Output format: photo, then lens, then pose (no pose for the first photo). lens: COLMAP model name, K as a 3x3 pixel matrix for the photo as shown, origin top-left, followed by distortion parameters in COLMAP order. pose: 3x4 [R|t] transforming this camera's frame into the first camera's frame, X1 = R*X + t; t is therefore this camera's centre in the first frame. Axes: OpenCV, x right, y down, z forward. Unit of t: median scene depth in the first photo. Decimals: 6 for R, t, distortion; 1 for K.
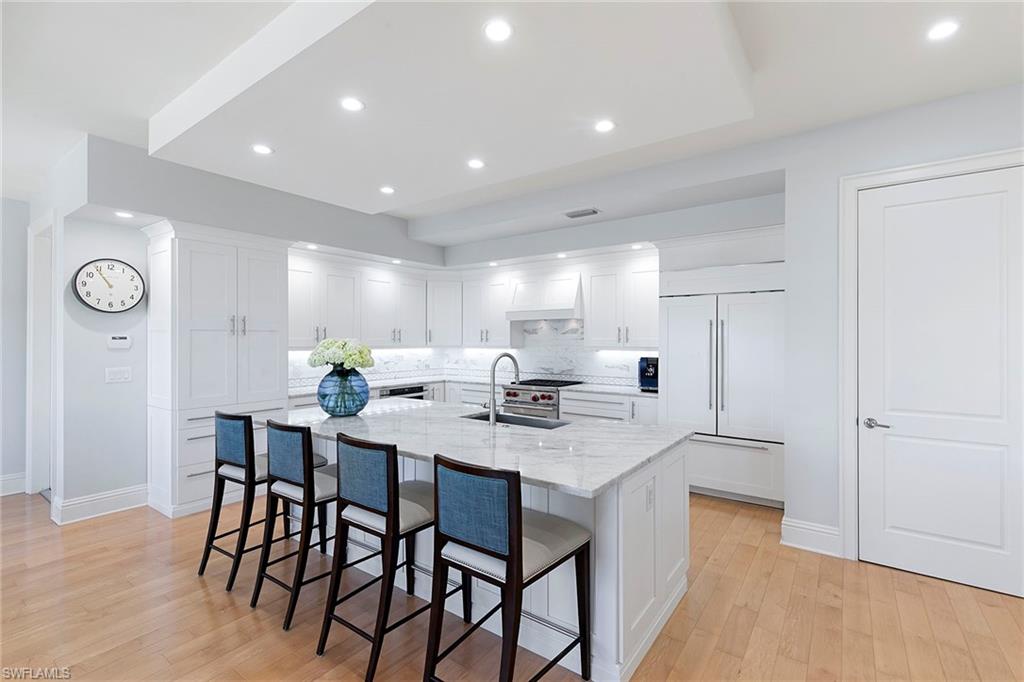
lens RADIAL K [[461.9, 0, 511.4], [0, 461.9, 338.0], [0, 0, 1]] dist [0.011029, -0.001838]
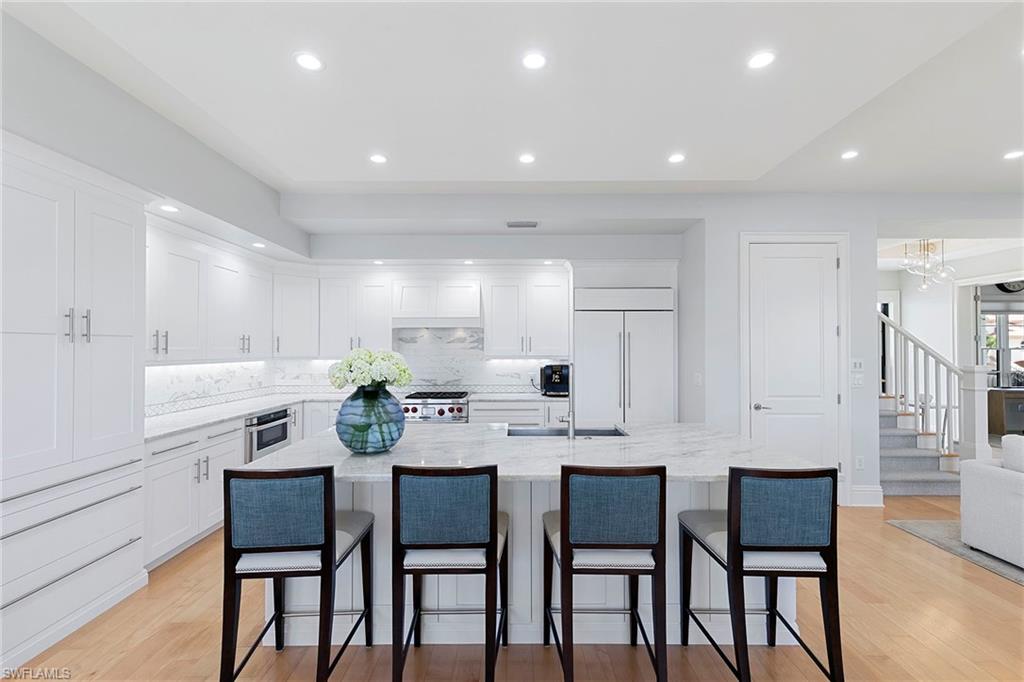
lens RADIAL K [[461.9, 0, 510.9], [0, 461.9, 343.2], [0, 0, 1]] dist [0.011029, -0.001838]
pose [[0.808643, 0.004864, 0.588279, -0.399057], [-0.000530, 0.999971, -0.007540, -0.001274], [-0.588299, 0.005786, 0.808623, 0.170888]]
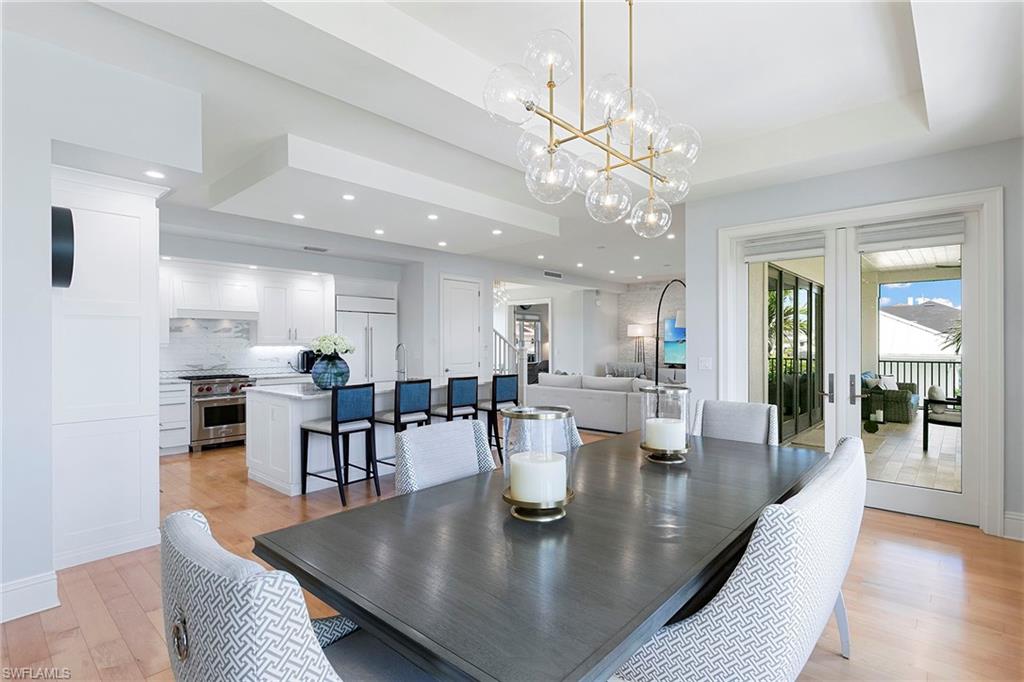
lens RADIAL K [[495.8, 0, 520.4], [0, 495.8, 341.5], [0, 0, 1]] dist [0.002999, 0.000184]
pose [[0.097477, 0.002695, 0.995234, -1.131493], [-0.001201, 0.999996, -0.002591, 0.016894], [-0.995237, -0.000942, 0.097480, 0.190450]]
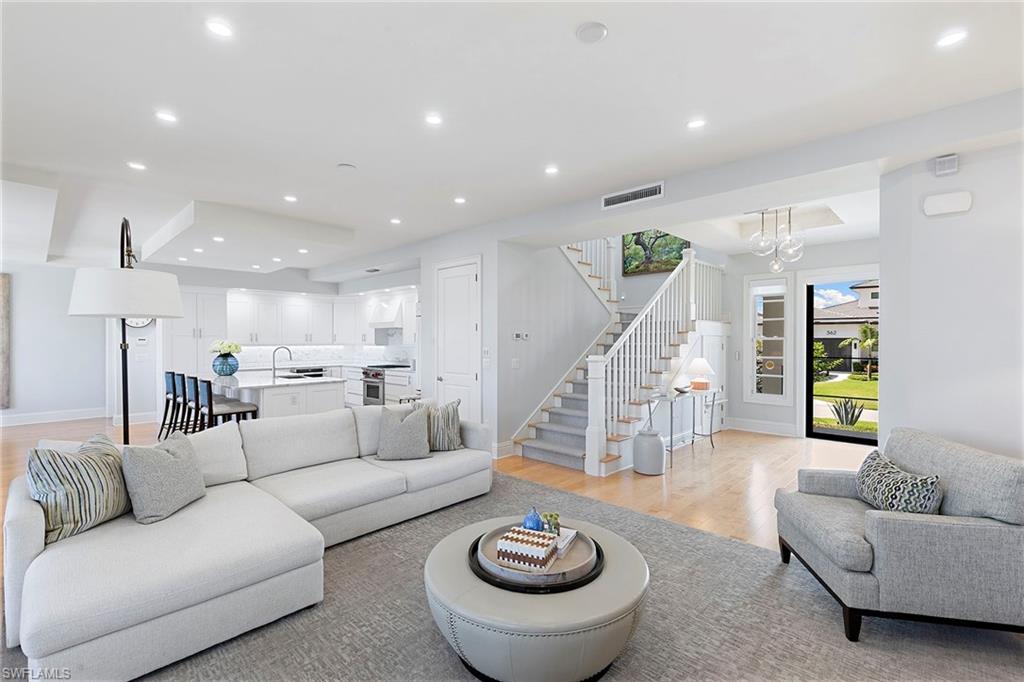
lens RADIAL K [[461.9, 0, 516.4], [0, 461.9, 342.6], [0, 0, 1]] dist [0.011029, -0.001838]
pose [[0.990778, -0.000732, -0.135493, 0.827163], [0.002198, 0.999941, 0.010672, -0.004717], [0.135477, -0.010872, 0.990721, -0.624892]]
